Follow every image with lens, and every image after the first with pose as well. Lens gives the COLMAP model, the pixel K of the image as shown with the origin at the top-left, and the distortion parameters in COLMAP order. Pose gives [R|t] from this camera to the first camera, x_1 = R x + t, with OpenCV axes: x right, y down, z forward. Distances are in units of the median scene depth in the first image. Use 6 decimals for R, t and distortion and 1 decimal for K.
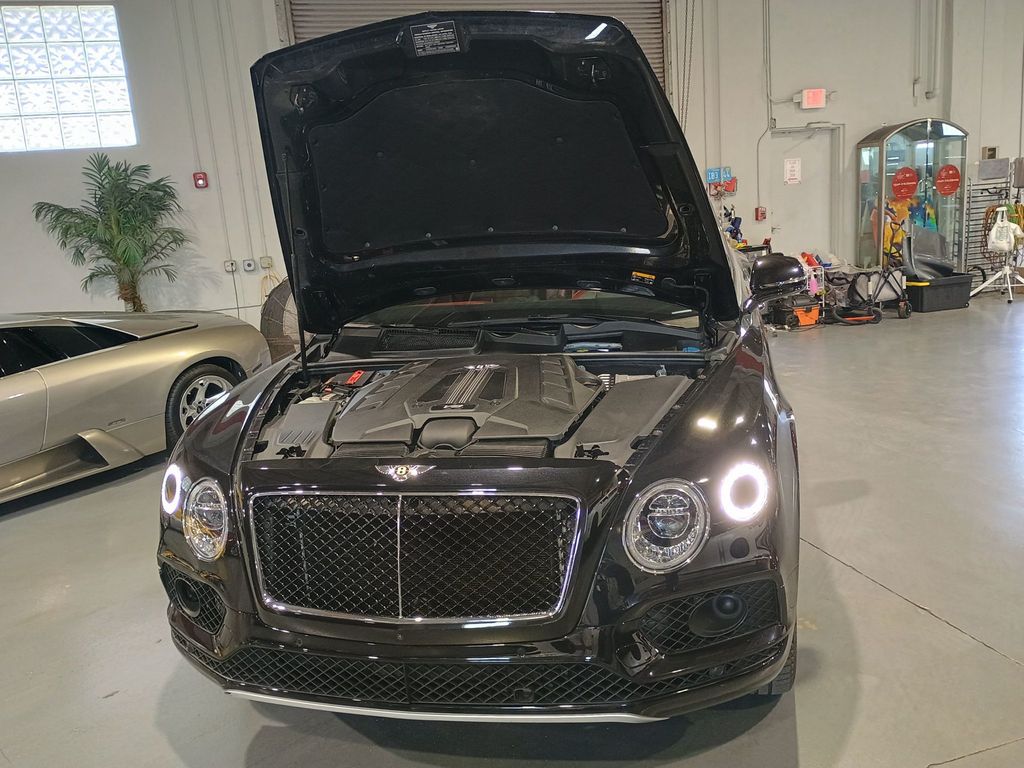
lens RADIAL K [[881.7, 0, 522.5], [0, 881.7, 380.7], [0, 0, 1]] dist [0.063266, -0.117425]
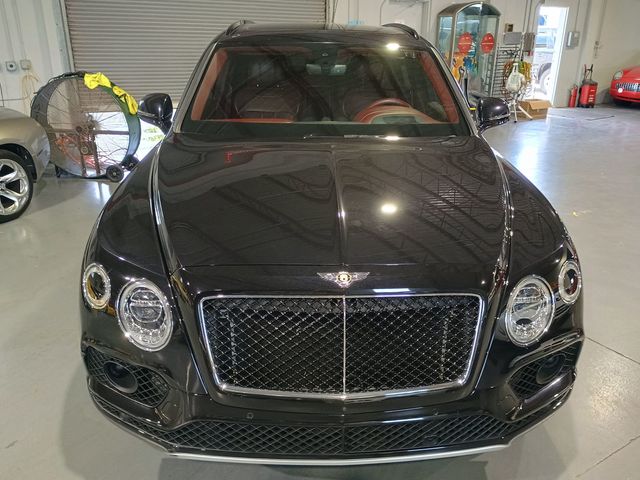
lens RADIAL K [[551.0, 0, 326.5], [0, 551.0, 237.9], [0, 0, 1]] dist [0.063266, -0.117425]
pose [[0.955760, -0.015780, 0.293724, -0.272646], [-0.029482, 0.988393, 0.149034, -0.046640], [-0.292666, -0.151100, 0.944201, 0.210621]]
